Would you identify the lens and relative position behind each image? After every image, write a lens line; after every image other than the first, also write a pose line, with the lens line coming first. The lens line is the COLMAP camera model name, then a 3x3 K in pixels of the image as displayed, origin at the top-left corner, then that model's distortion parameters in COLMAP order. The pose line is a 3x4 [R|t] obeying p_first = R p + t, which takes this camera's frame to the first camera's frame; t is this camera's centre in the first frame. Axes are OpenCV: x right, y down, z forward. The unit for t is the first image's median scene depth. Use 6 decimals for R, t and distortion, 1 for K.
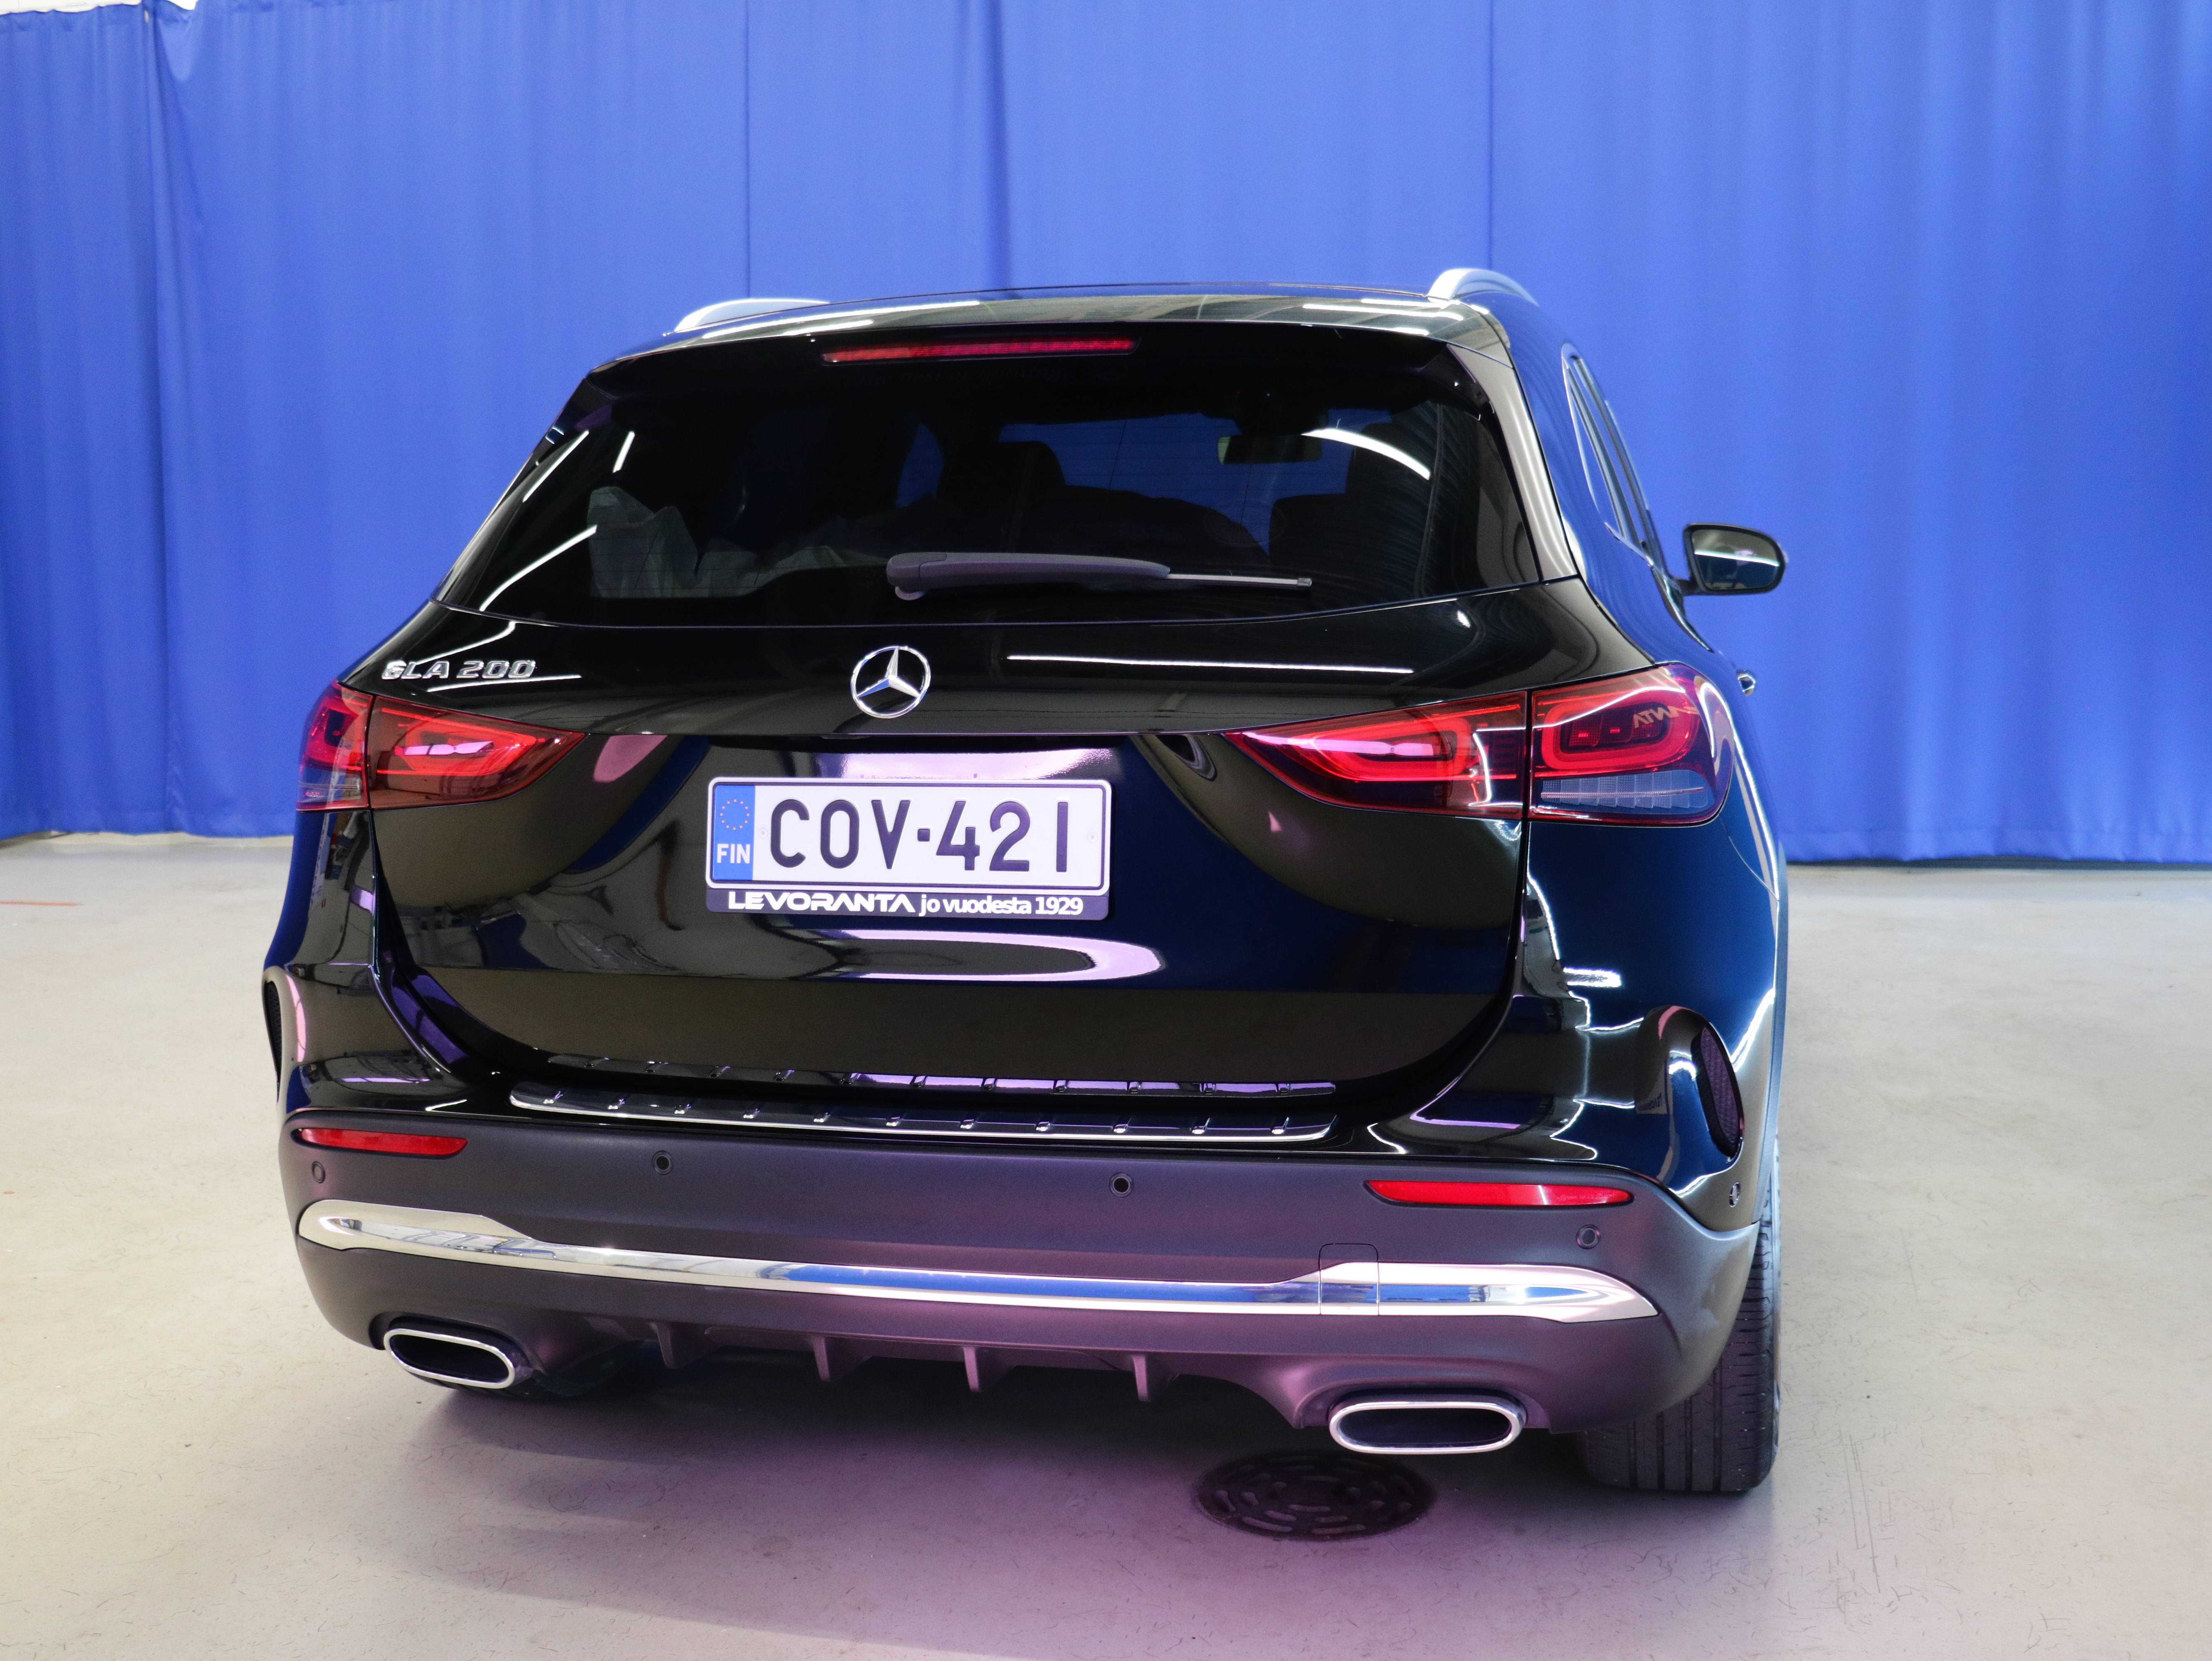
lens RADIAL K [[2404.5, 0, 1120.0], [0, 2404.5, 827.2], [0, 0, 1]] dist [-0.034568, 0.000000]
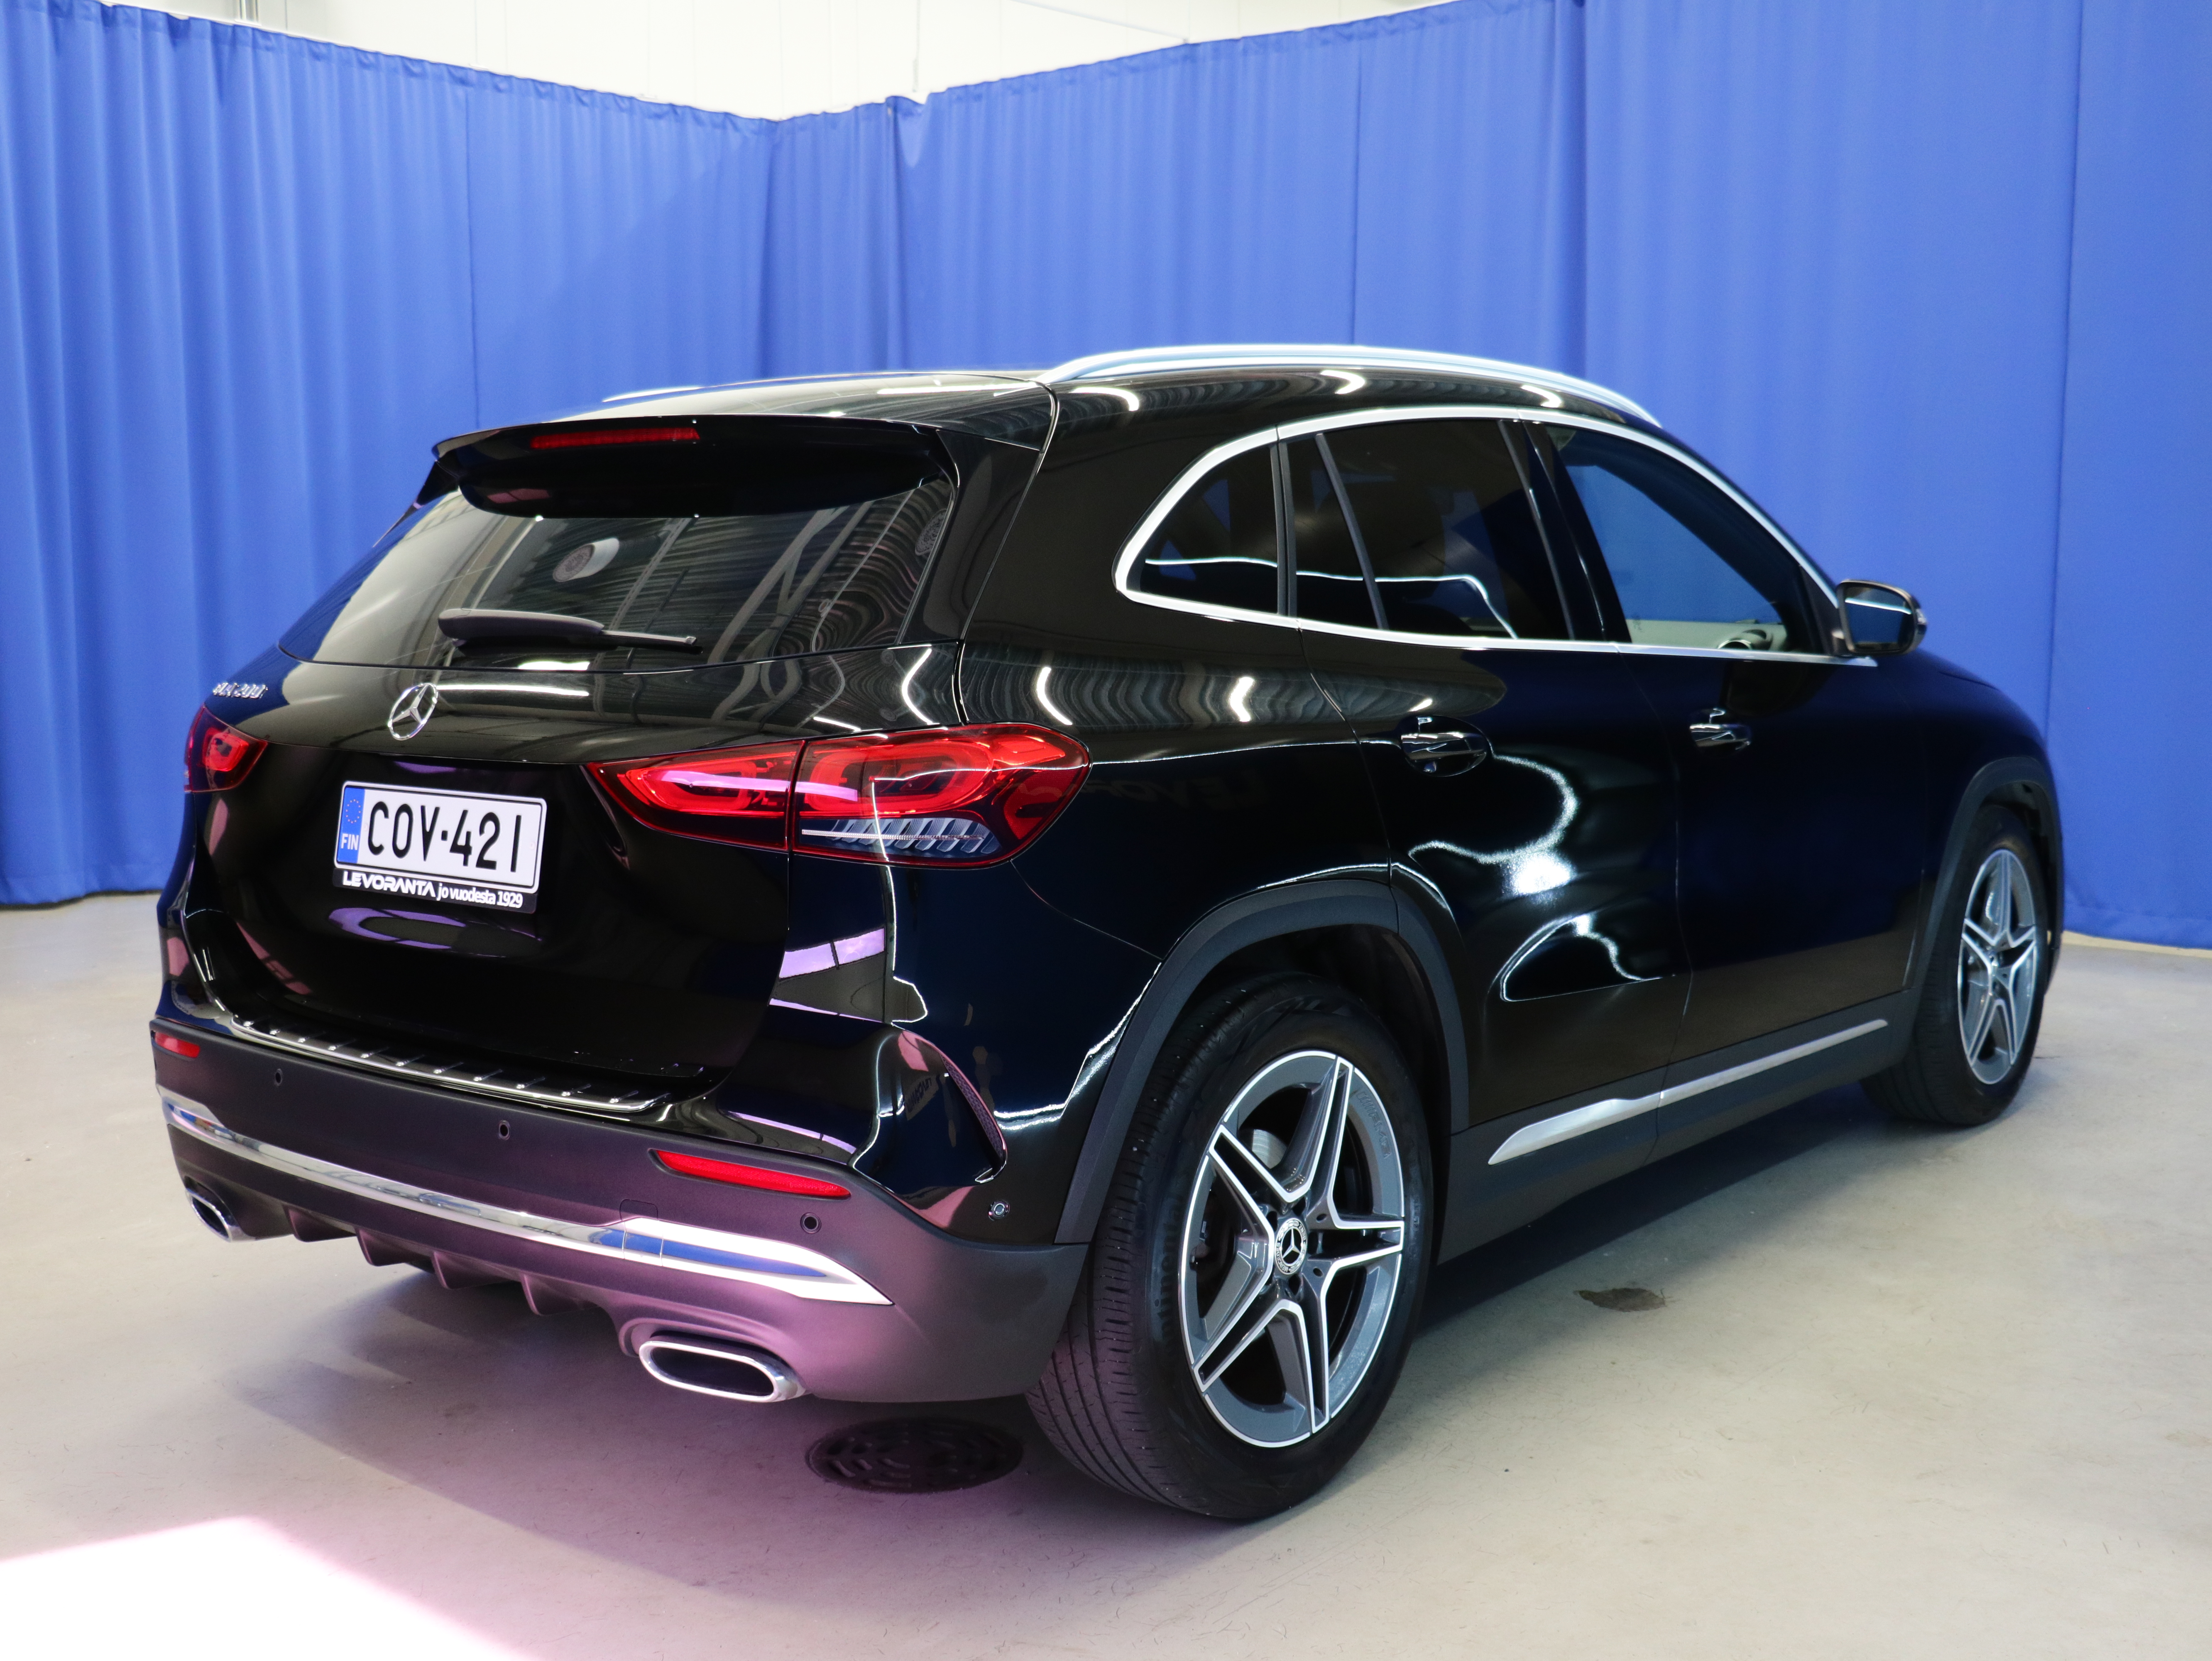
lens RADIAL K [[2420.3, 0, 1099.8], [0, 2420.3, 815.8], [0, 0, 1]] dist [-0.015406, 0.000000]
pose [[0.895483, 0.056313, -0.441520, 0.768473], [-0.062913, 0.998019, -0.000309, -0.027582], [0.440628, 0.028055, 0.897252, 0.028073]]
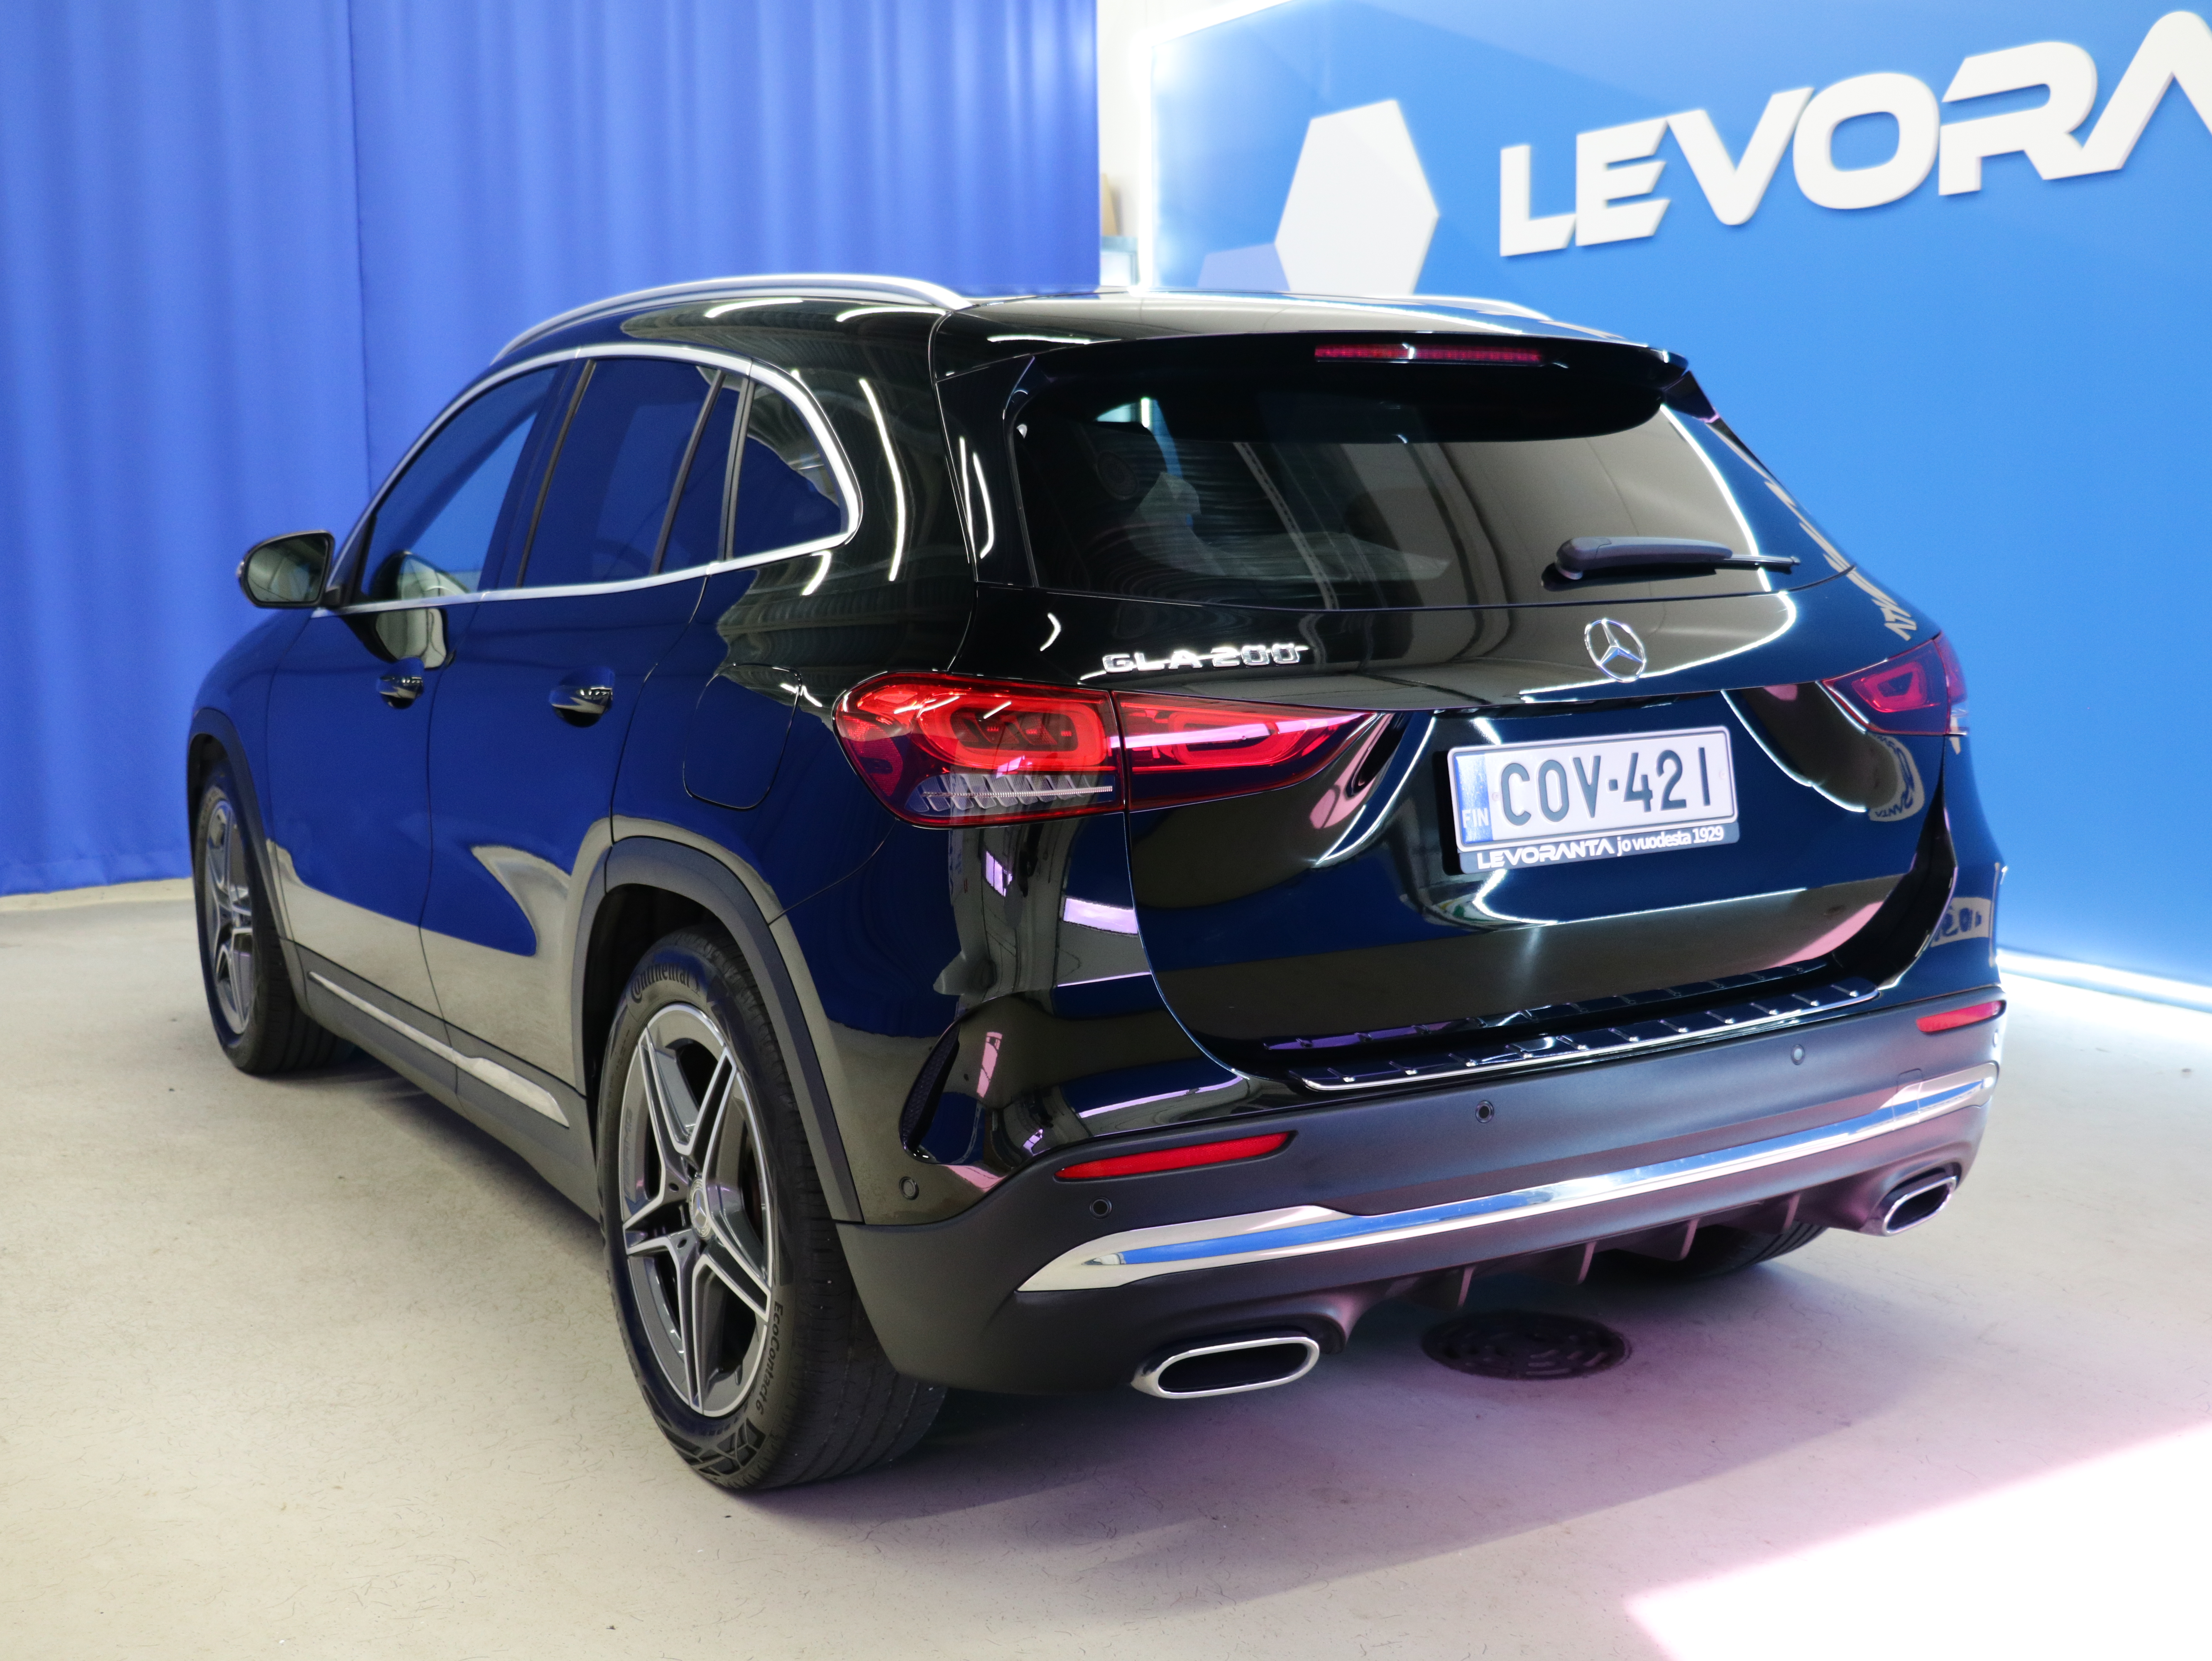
lens RADIAL K [[2404.5, 0, 1104.1], [0, 2404.5, 841.3], [0, 0, 1]] dist [-0.034568, 0.000000]
pose [[0.716732, -0.088524, 0.691707, -1.033118], [0.090635, 0.995322, 0.033466, -0.029606], [-0.691434, 0.038707, 0.721402, 0.349103]]
